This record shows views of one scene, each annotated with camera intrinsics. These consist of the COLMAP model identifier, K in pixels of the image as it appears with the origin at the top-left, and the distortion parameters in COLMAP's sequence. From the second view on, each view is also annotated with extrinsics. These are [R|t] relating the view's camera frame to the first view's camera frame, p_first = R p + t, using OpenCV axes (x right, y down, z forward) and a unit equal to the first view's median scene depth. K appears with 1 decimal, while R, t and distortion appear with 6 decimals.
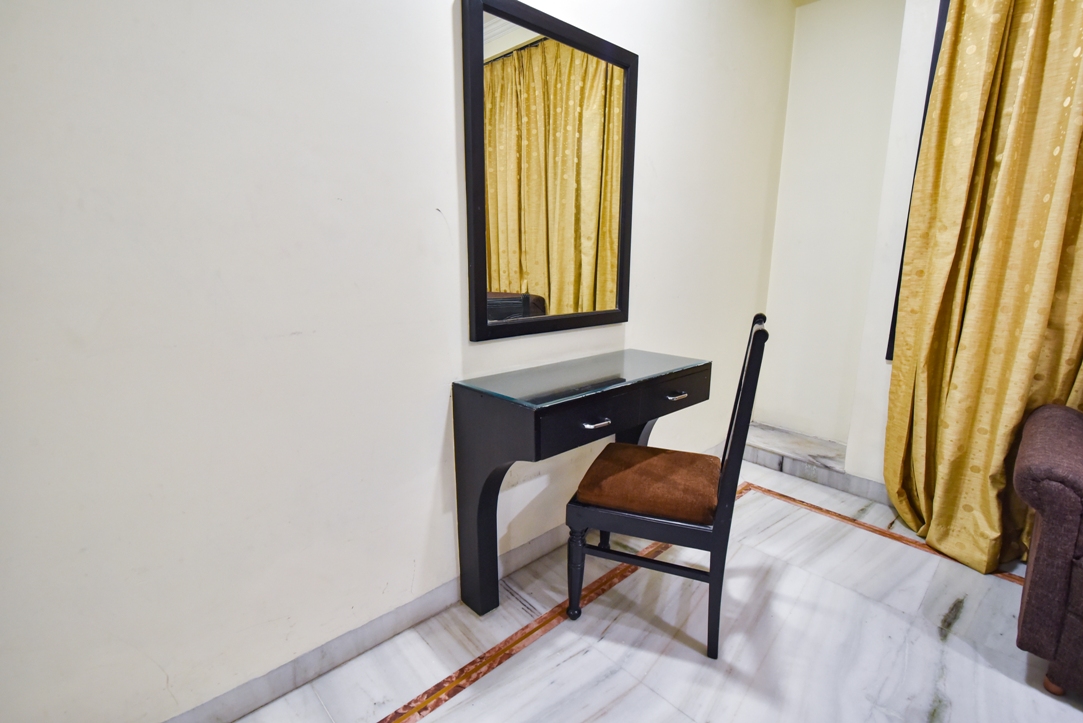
lens RADIAL K [[516.3, 0, 541.5], [0, 516.3, 361.5], [0, 0, 1]] dist [-0.002904, -0.000721]
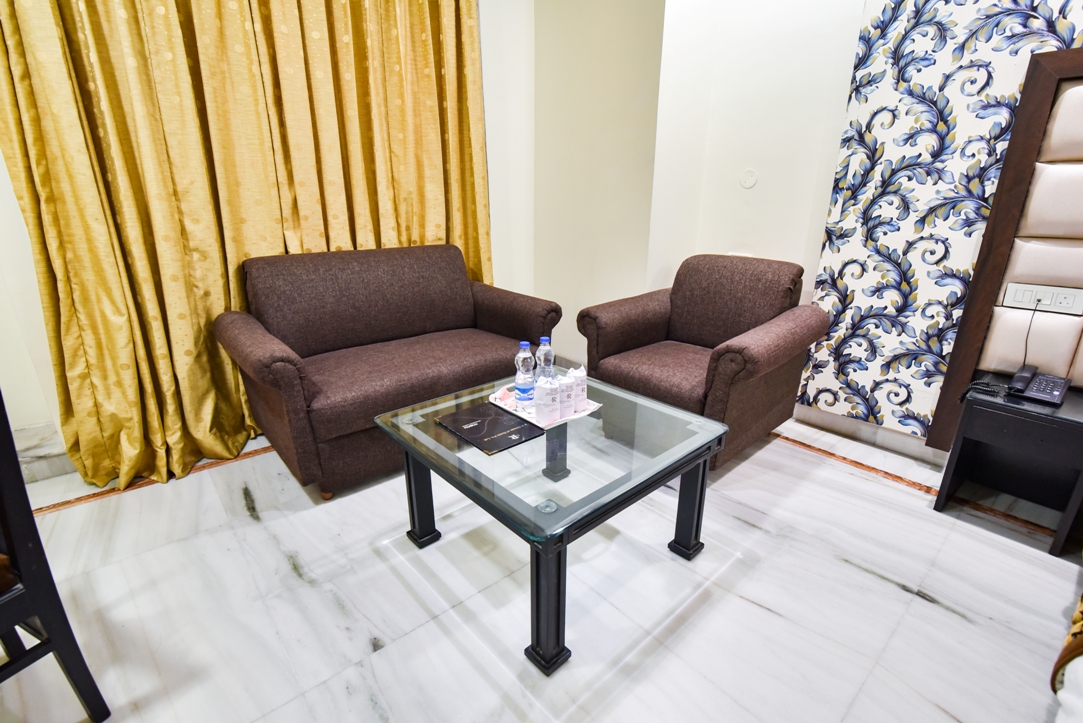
lens RADIAL K [[516.3, 0, 541.5], [0, 516.3, 361.5], [0, 0, 1]] dist [-0.002904, -0.000721]
pose [[0.047976, -0.325704, 0.944254, -0.192688], [0.210628, 0.927384, 0.309183, -0.031688], [-0.976388, 0.184053, 0.113095, 0.157562]]
